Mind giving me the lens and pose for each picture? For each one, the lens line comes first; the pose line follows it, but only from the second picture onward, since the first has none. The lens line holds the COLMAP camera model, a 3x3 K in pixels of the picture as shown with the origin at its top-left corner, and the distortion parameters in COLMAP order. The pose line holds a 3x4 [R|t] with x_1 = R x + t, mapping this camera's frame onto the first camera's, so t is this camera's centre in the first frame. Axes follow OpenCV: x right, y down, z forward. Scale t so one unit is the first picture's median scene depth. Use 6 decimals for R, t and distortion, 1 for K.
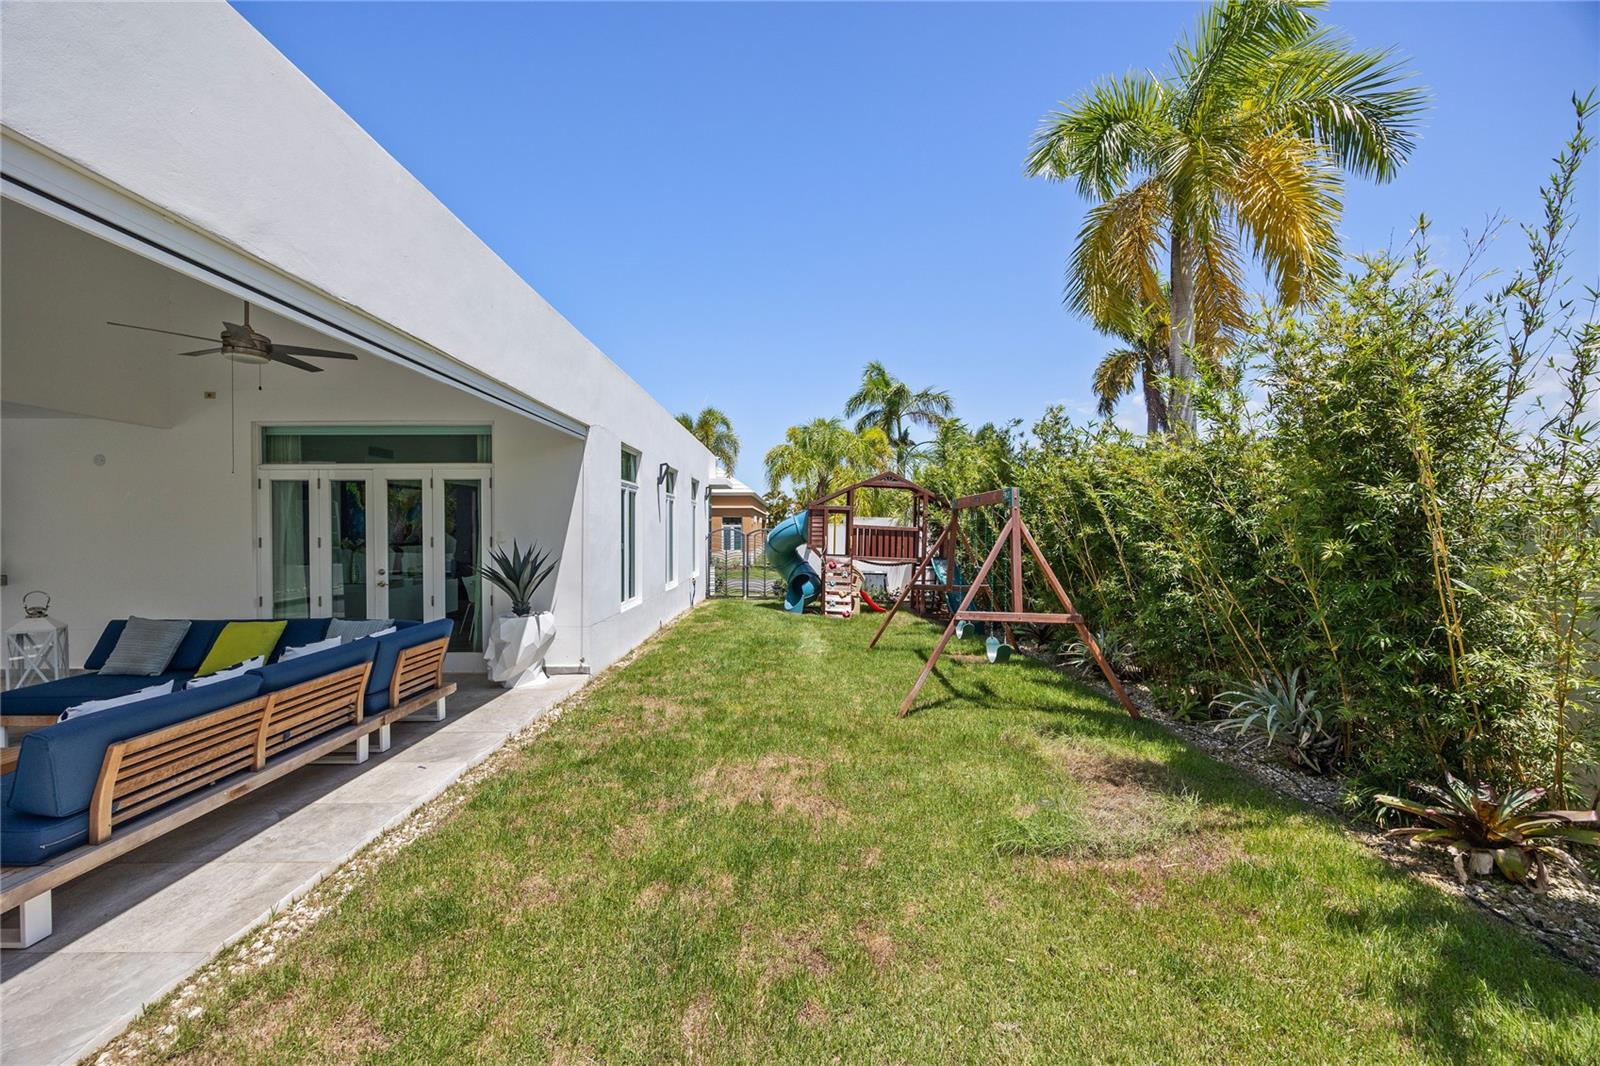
lens RADIAL K [[603.0, 0, 800.0], [0, 603.0, 533.0], [0, 0, 1]] dist [0.000061, 0.000044]
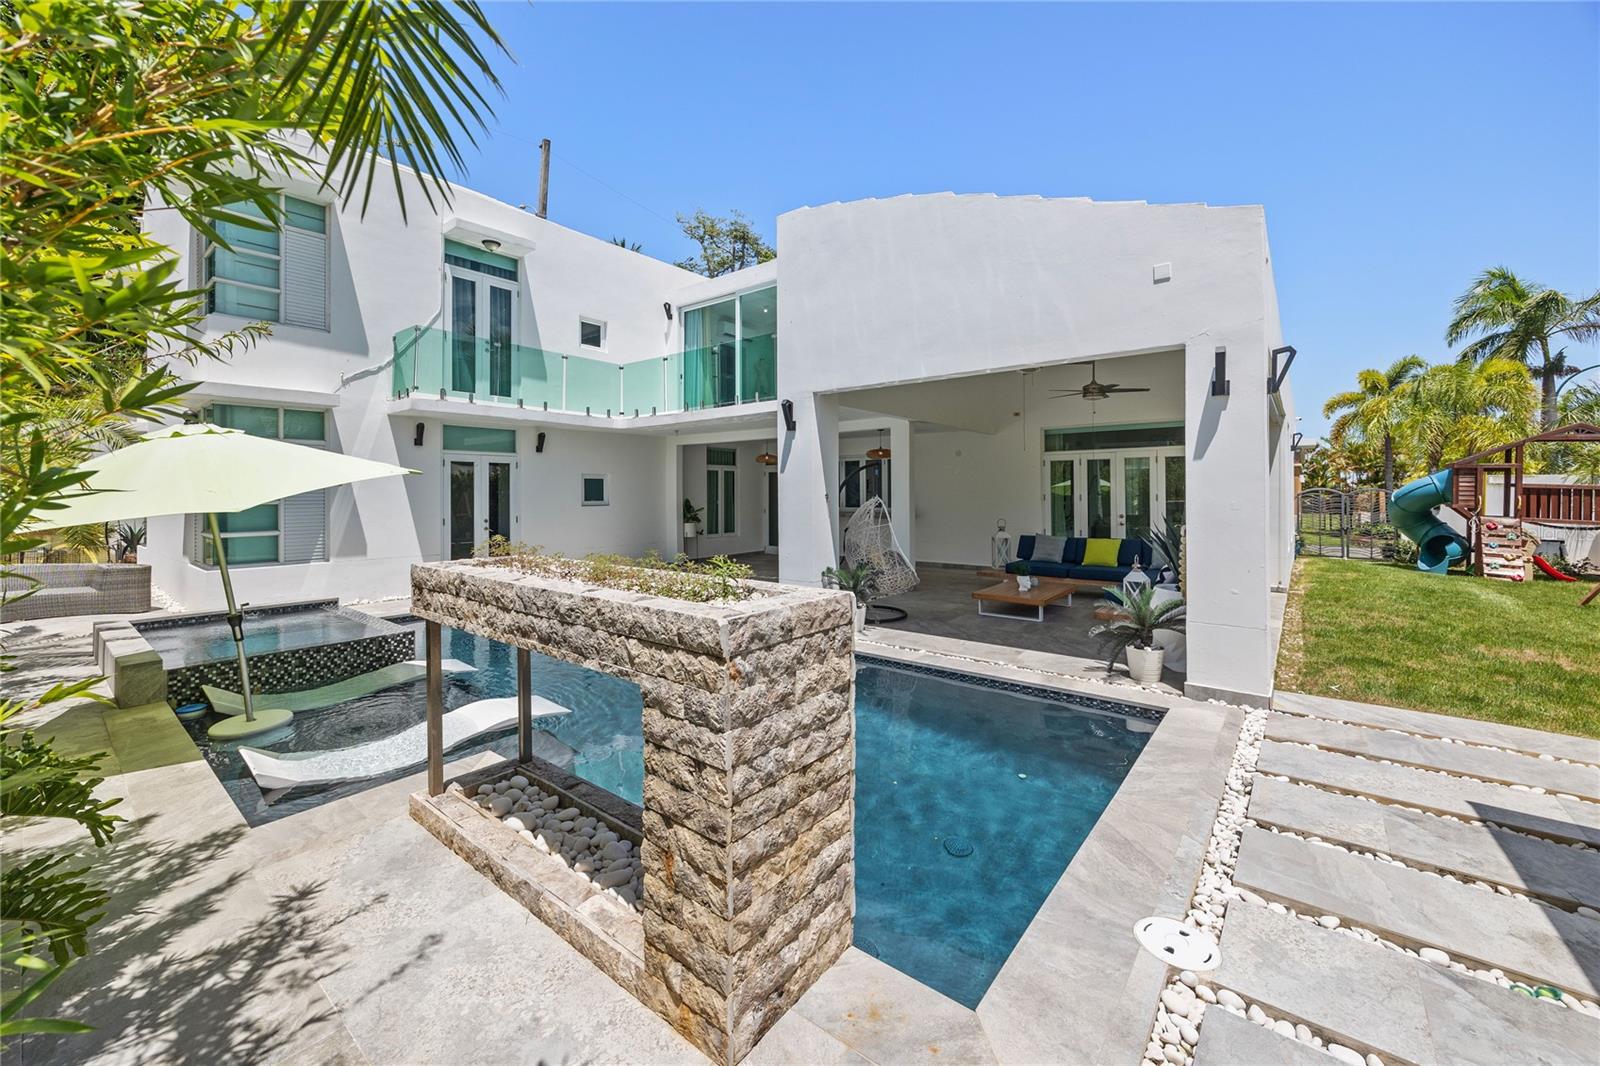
lens RADIAL K [[625.3, 0, 804.9], [0, 625.3, 486.3], [0, 0, 1]] dist [-0.002087, 0.000026]
pose [[0.776978, -0.006834, -0.629491, -0.302893], [-0.000857, 0.999929, -0.011913, 0.004943], [0.629527, 0.009796, 0.776917, -0.807392]]
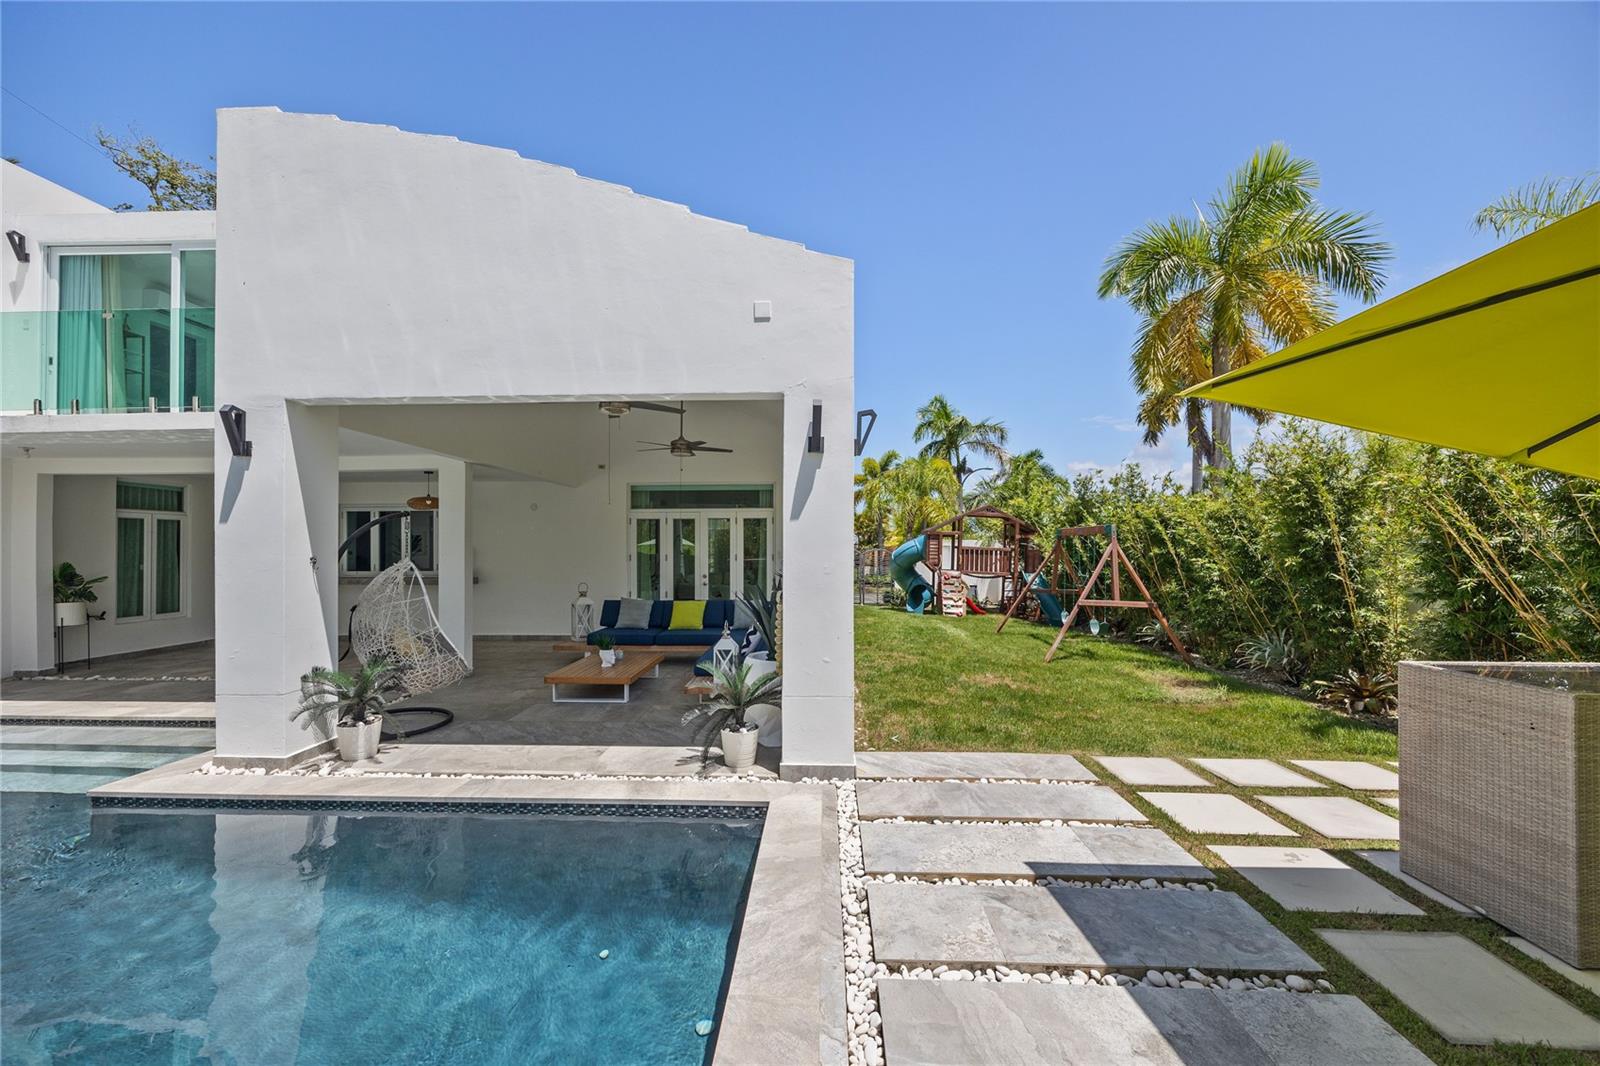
lens RADIAL K [[614.7, 0, 798.9], [0, 614.7, 543.2], [0, 0, 1]] dist [-0.000953, -0.000028]
pose [[0.999001, 0.000349, -0.044681, -0.370000], [-0.000994, 0.999896, -0.014399, -0.000959], [0.044671, 0.014429, 0.998898, -0.615634]]
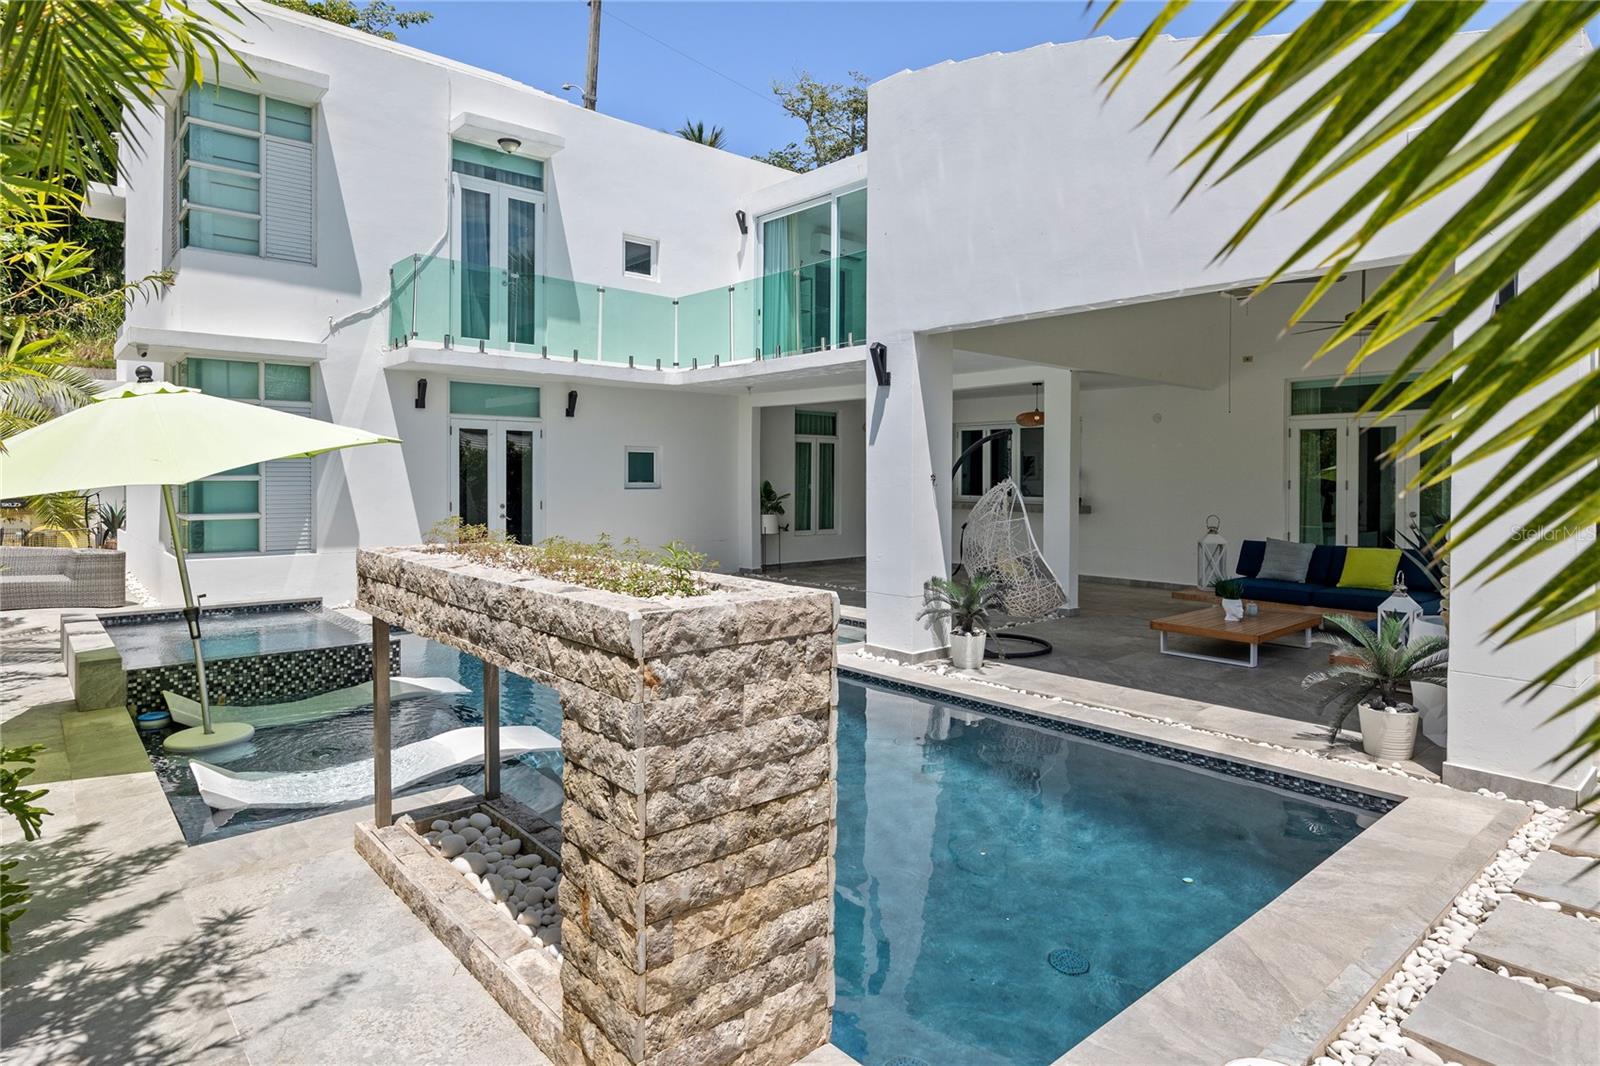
lens RADIAL K [[894.4, 0, 807.0], [0, 894.4, 482.3], [0, 0, 1]] dist [-0.003260, -0.001073]
pose [[0.658085, 0.012567, -0.752839, -0.225378], [-0.011424, 0.999912, 0.006705, 0.009714], [0.752857, 0.004188, 0.658171, -0.784252]]
